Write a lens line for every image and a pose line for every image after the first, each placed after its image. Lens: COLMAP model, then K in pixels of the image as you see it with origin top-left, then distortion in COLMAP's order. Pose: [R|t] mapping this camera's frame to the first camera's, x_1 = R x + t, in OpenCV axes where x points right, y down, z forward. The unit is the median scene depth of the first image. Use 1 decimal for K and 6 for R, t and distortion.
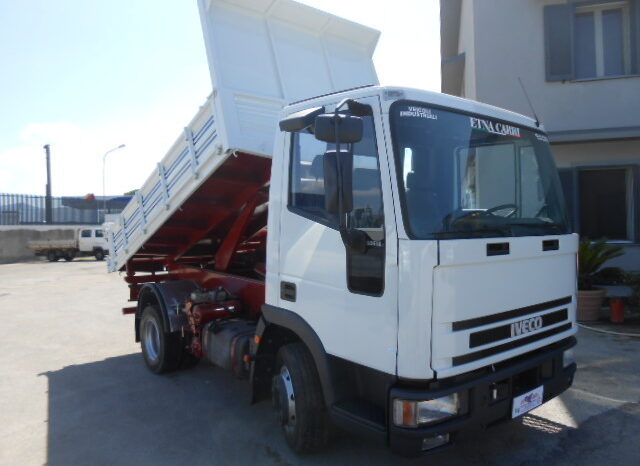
lens RADIAL K [[489.5, 0, 320.0], [0, 489.5, 233.0], [0, 0, 1]] dist [-0.006849, 0.002067]
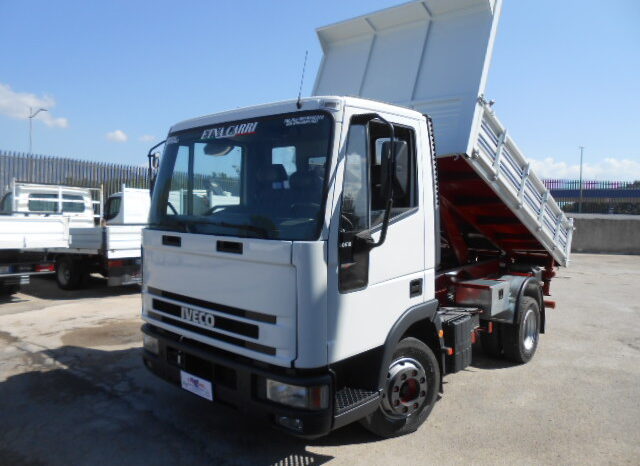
lens RADIAL K [[489.5, 0, 320.0], [0, 489.5, 233.0], [0, 0, 1]] dist [-0.006849, 0.002067]
pose [[0.153860, 0.061744, -0.986162, 1.249084], [-0.040247, 0.997609, 0.056182, -0.054778], [0.987273, 0.031046, 0.155977, 0.895486]]
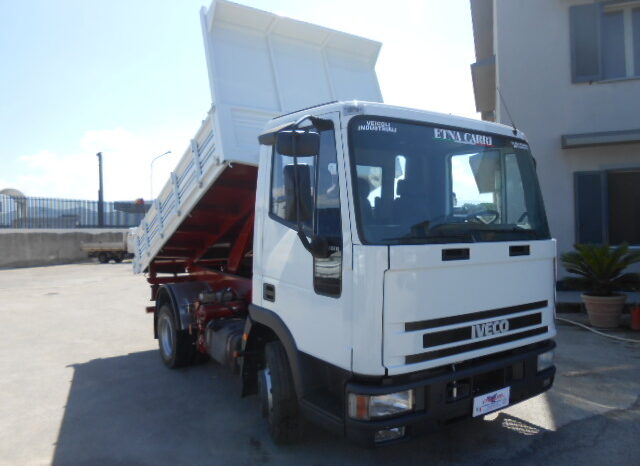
lens RADIAL K [[489.5, 0, 320.0], [0, 489.5, 233.0], [0, 0, 1]] dist [-0.006849, 0.002067]
pose [[0.995466, 0.001178, -0.095115, 0.132499], [-0.001795, 0.999978, -0.006397, -0.004360], [0.095105, 0.006539, 0.995446, -0.056475]]
